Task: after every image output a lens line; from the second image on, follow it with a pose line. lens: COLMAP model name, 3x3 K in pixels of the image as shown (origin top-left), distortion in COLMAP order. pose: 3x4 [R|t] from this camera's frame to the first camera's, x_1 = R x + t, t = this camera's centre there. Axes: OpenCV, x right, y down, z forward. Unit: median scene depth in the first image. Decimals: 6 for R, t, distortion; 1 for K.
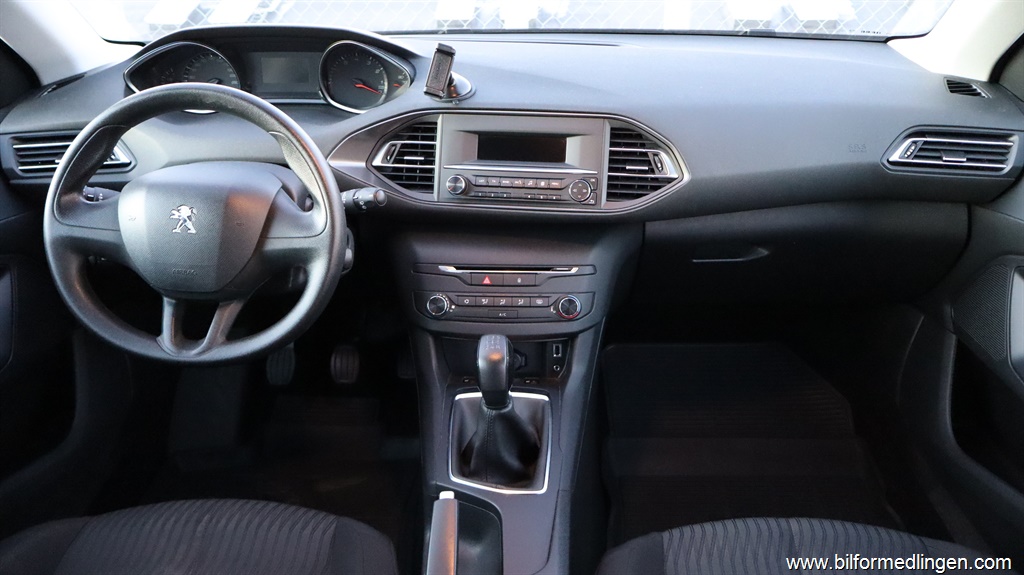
lens RADIAL K [[860.3, 0, 512.0], [0, 860.3, 287.5], [0, 0, 1]] dist [0.009031, -0.002720]
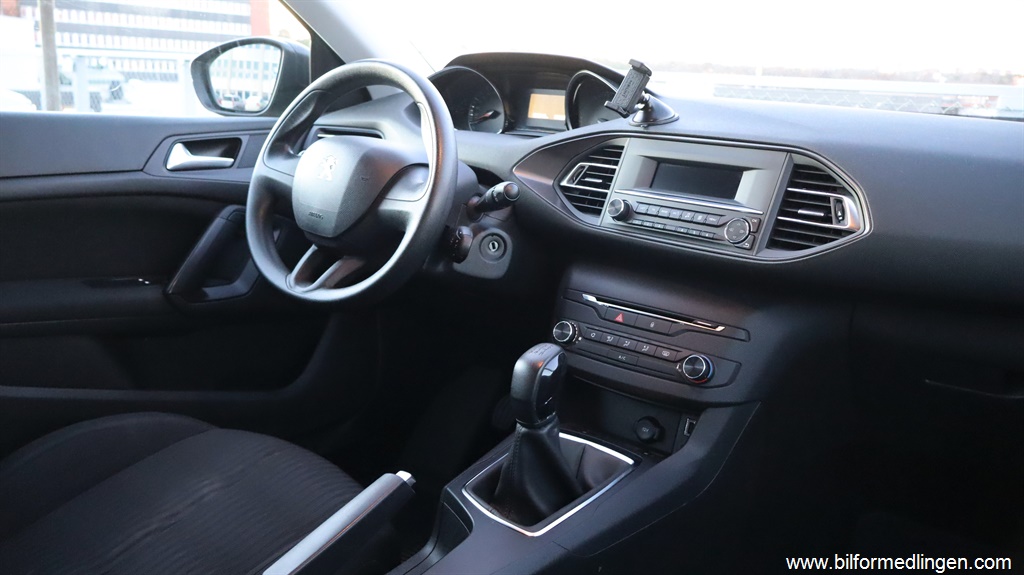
lens RADIAL K [[860.3, 0, 512.0], [0, 860.3, 287.5], [0, 0, 1]] dist [0.009031, -0.002720]
pose [[0.799894, 0.186077, -0.570565, 0.380136], [-0.305189, 0.944732, -0.119752, 0.102216], [0.516748, 0.269919, 0.812474, 0.222666]]
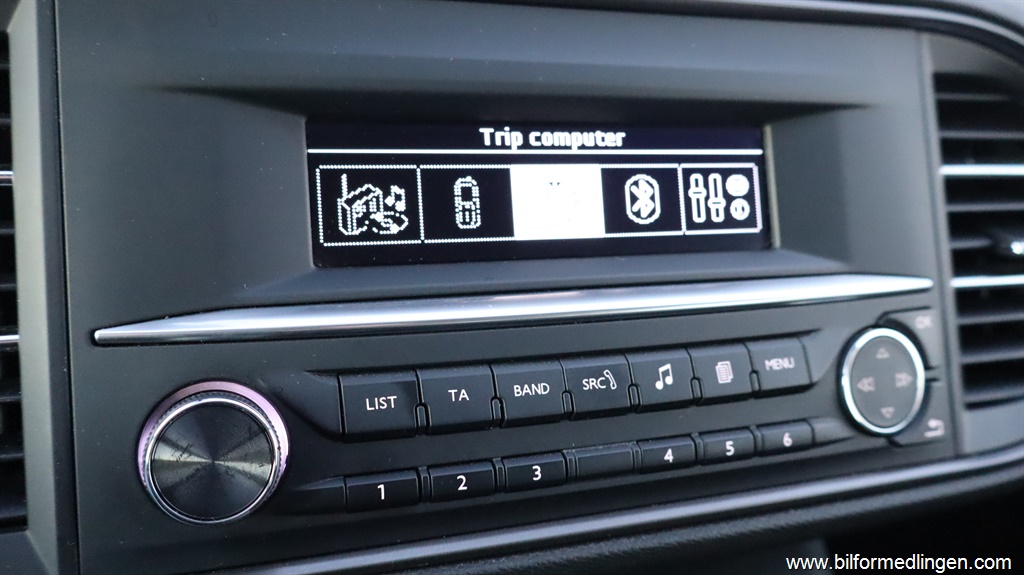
lens RADIAL K [[820.7, 0, 512.0], [0, 820.7, 287.5], [0, 0, 1]] dist [-0.004151, -0.005043]
pose [[0.876033, -0.095964, 0.472608, -0.082212], [0.127581, 0.991203, -0.035221, -0.135065], [-0.465070, 0.091150, 0.880569, 0.849869]]
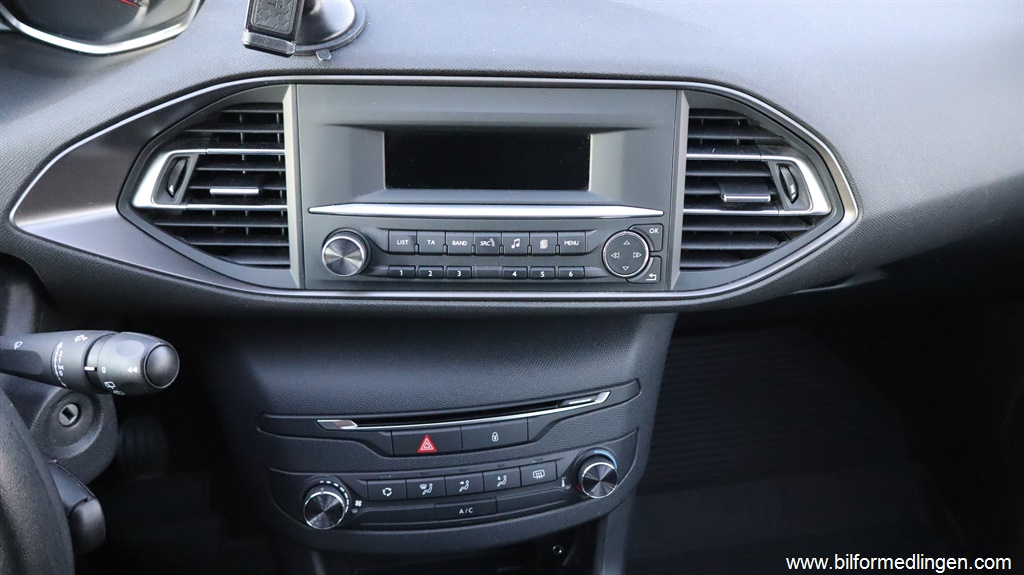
lens RADIAL K [[860.3, 0, 512.0], [0, 860.3, 287.5], [0, 0, 1]] dist [0.009031, -0.002720]
pose [[0.977886, -0.089512, 0.189015, -0.065265], [0.048358, 0.976061, 0.212052, -0.189711], [-0.203472, -0.198223, 0.958805, 0.561274]]
